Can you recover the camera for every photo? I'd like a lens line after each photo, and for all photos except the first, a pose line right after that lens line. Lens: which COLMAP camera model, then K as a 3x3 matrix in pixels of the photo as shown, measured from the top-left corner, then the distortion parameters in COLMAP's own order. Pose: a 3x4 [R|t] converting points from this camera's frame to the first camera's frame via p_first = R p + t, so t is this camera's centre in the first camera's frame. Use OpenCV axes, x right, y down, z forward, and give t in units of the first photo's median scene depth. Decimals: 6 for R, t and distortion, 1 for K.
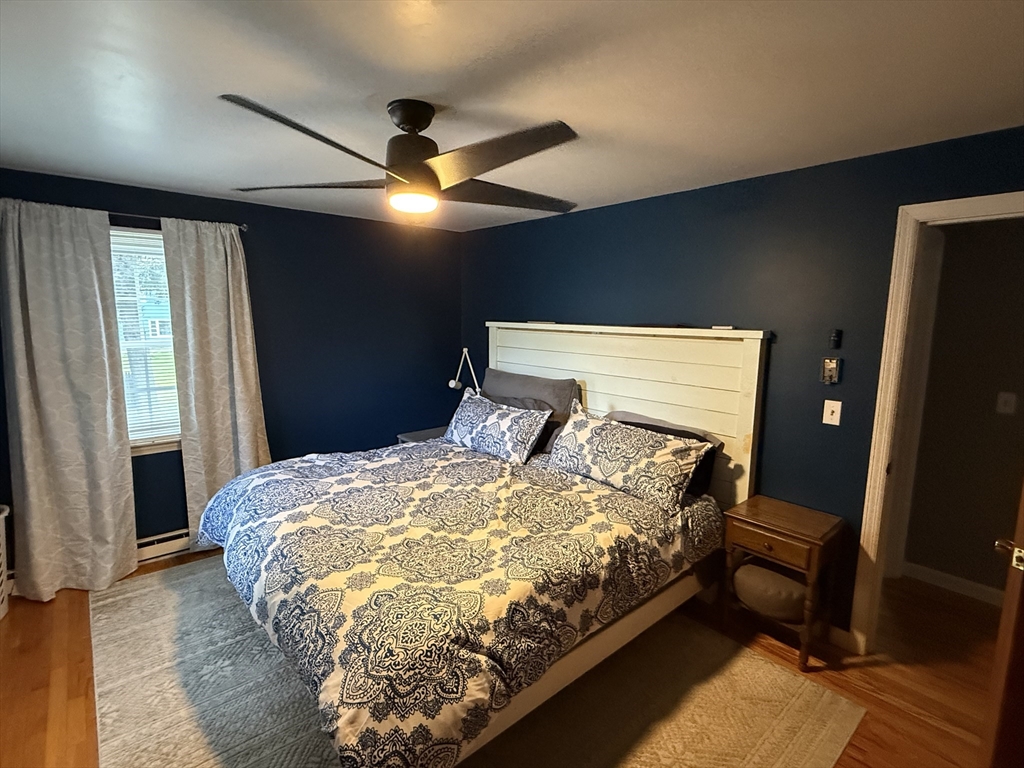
lens RADIAL K [[484.9, 0, 510.4], [0, 484.9, 380.3], [0, 0, 1]] dist [-0.002875, -0.000368]
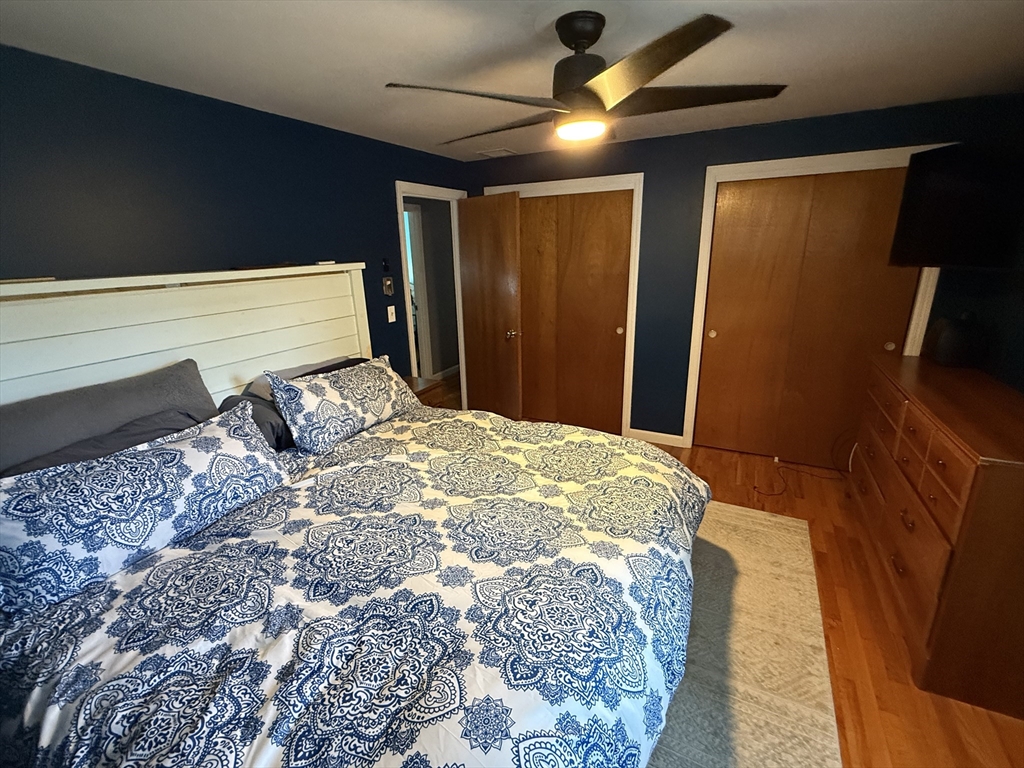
lens RADIAL K [[451.8, 0, 511.2], [0, 451.8, 382.8], [0, 0, 1]] dist [-0.002302, -0.000217]
pose [[-0.351837, -0.274927, 0.894777, -0.719395], [0.146590, 0.927919, 0.342751, -0.147802], [-0.924512, 0.251757, -0.286175, 0.984181]]
